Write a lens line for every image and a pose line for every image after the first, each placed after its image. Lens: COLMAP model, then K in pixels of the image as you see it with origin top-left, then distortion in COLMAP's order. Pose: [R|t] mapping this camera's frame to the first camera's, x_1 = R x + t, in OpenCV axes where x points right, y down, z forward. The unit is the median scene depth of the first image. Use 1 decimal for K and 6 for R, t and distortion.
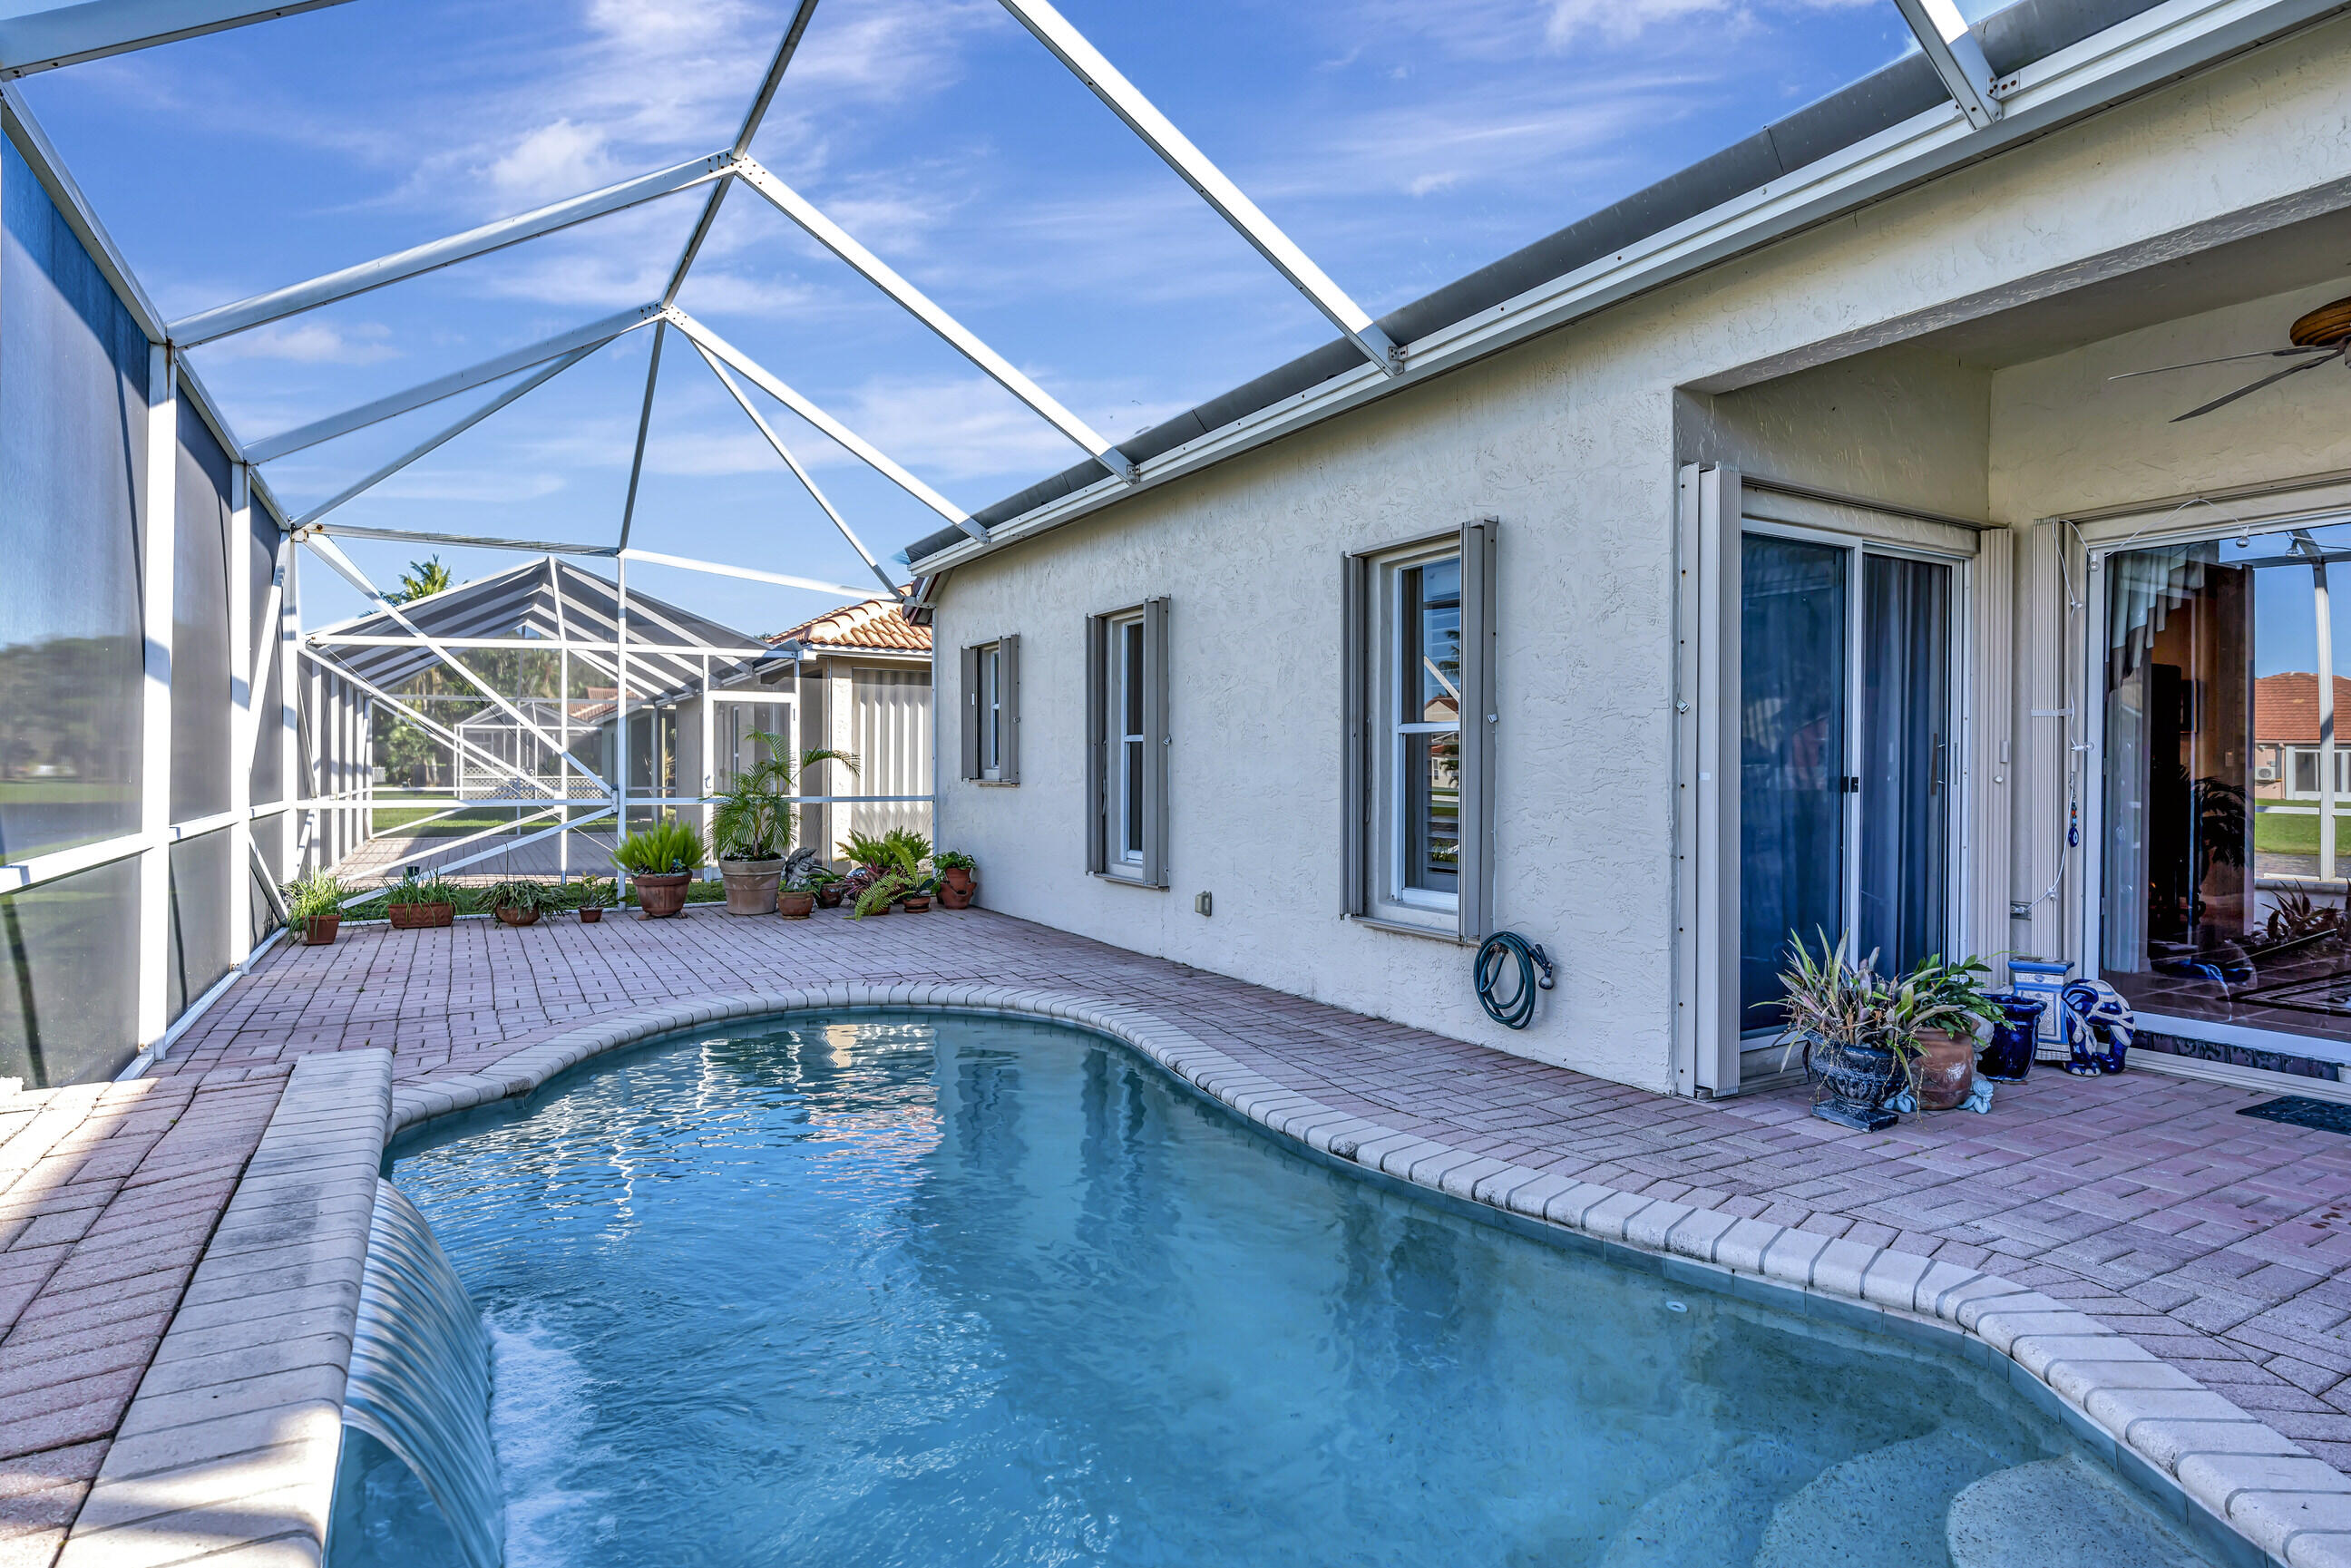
lens RADIAL K [[1251.2, 0, 1185.8], [0, 1251.2, 776.7], [0, 0, 1]] dist [-0.010508, 0.000524]
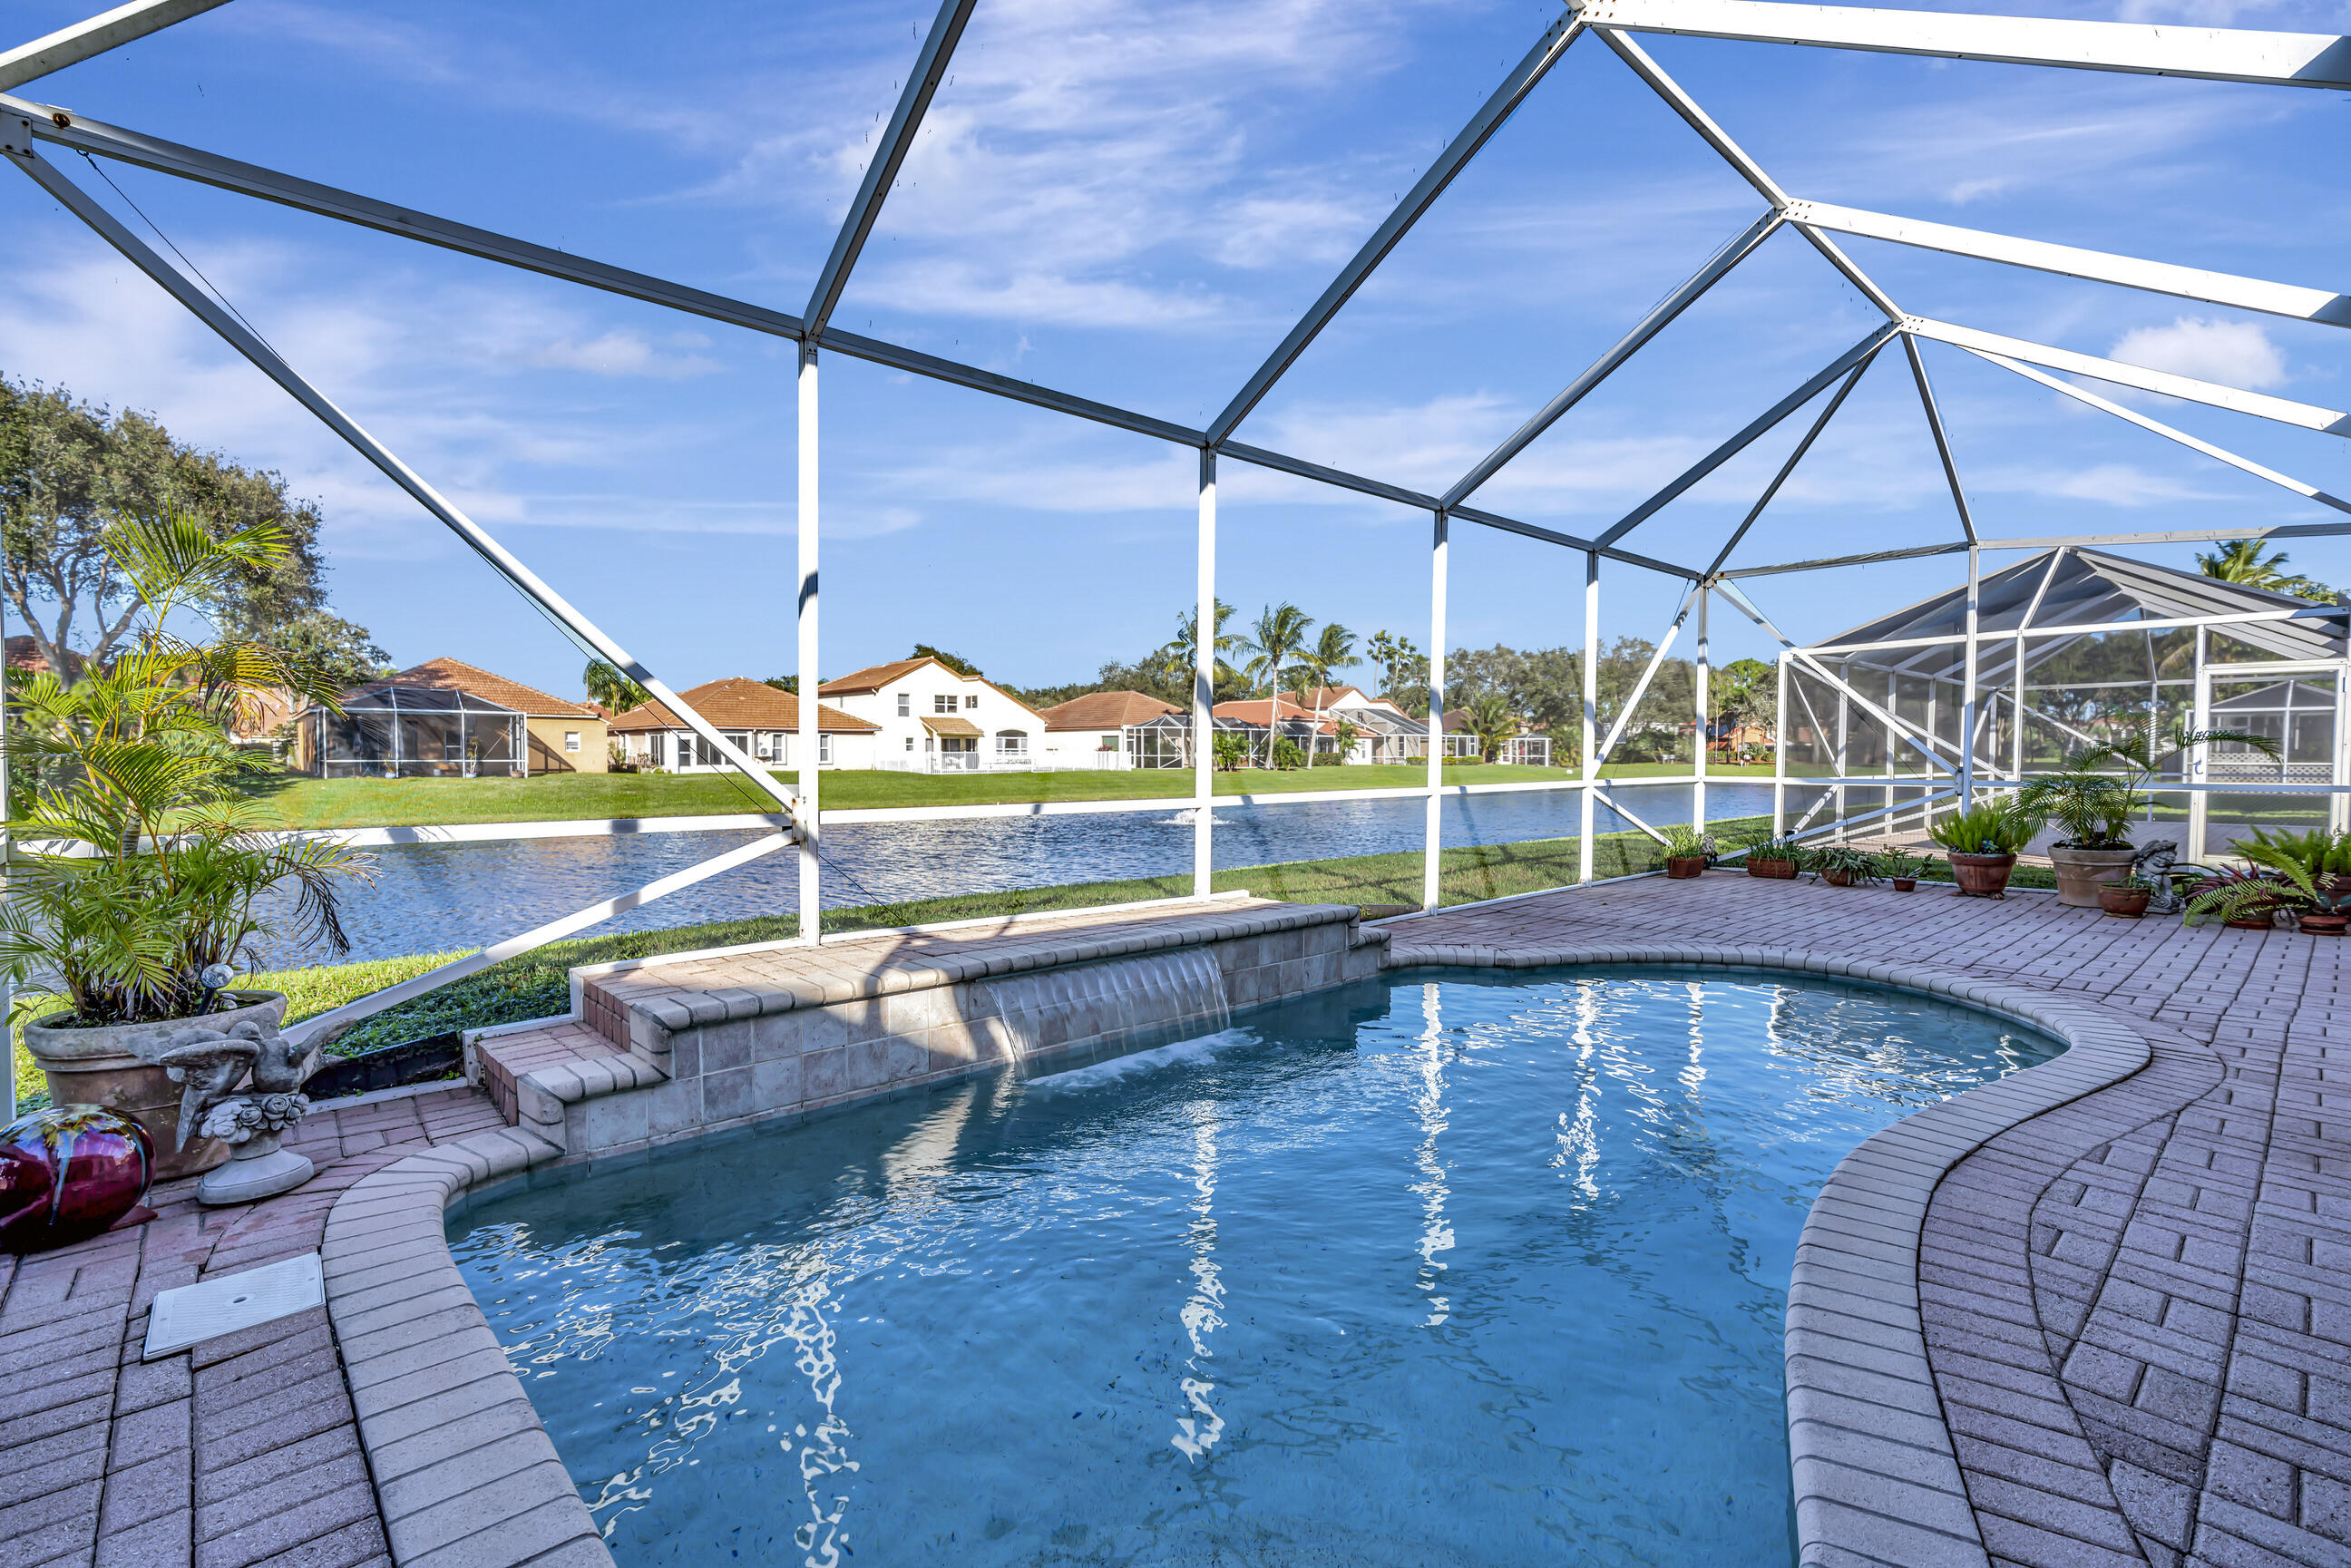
lens RADIAL K [[1077.1, 0, 1167.3], [0, 1077.1, 780.4], [0, 0, 1]] dist [-0.008122, 0.001327]
pose [[0.197602, 0.020319, -0.980072, 0.485940], [-0.004107, 0.999794, 0.019900, 0.003267], [0.980274, 0.000093, 0.197645, 0.259883]]
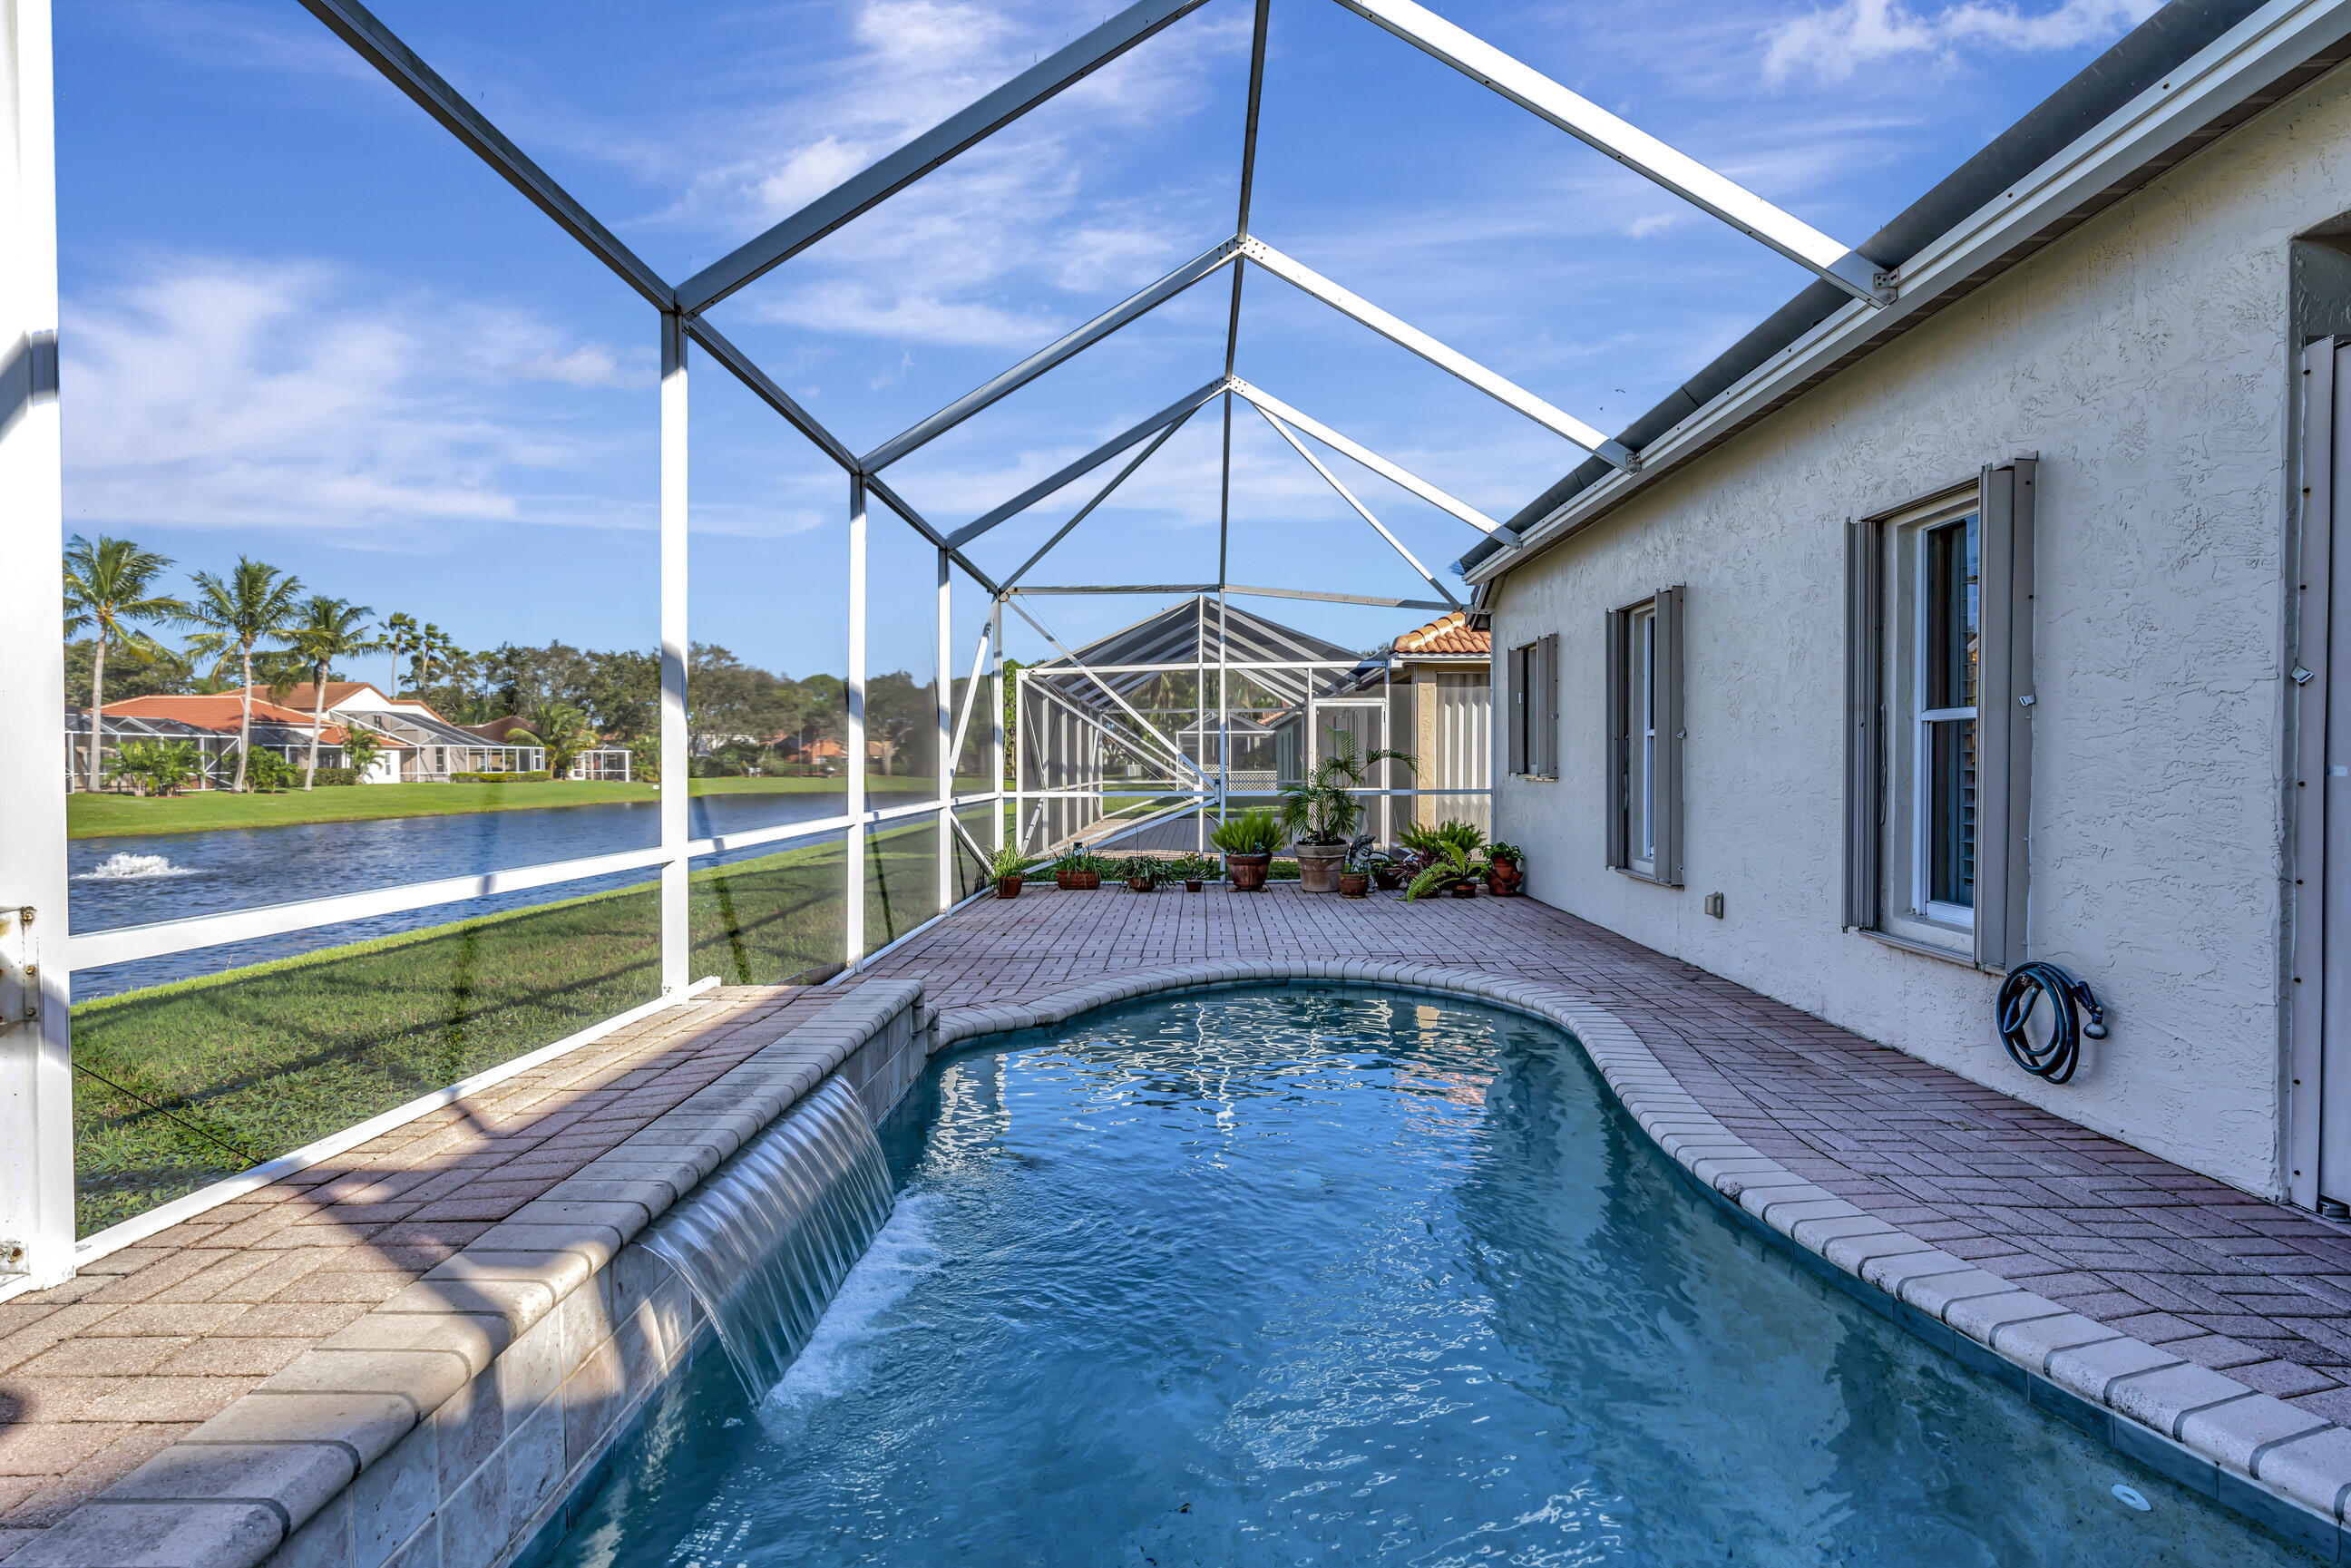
lens RADIAL K [[1125.2, 0, 1175.5], [0, 1125.2, 784.0], [0, 0, 1]] dist [-0.003415, 0.001746]
pose [[0.851058, 0.000876, -0.525071, 0.136525], [0.005830, 0.999921, 0.011118, -0.002956], [0.525039, -0.012523, 0.850986, 0.070172]]
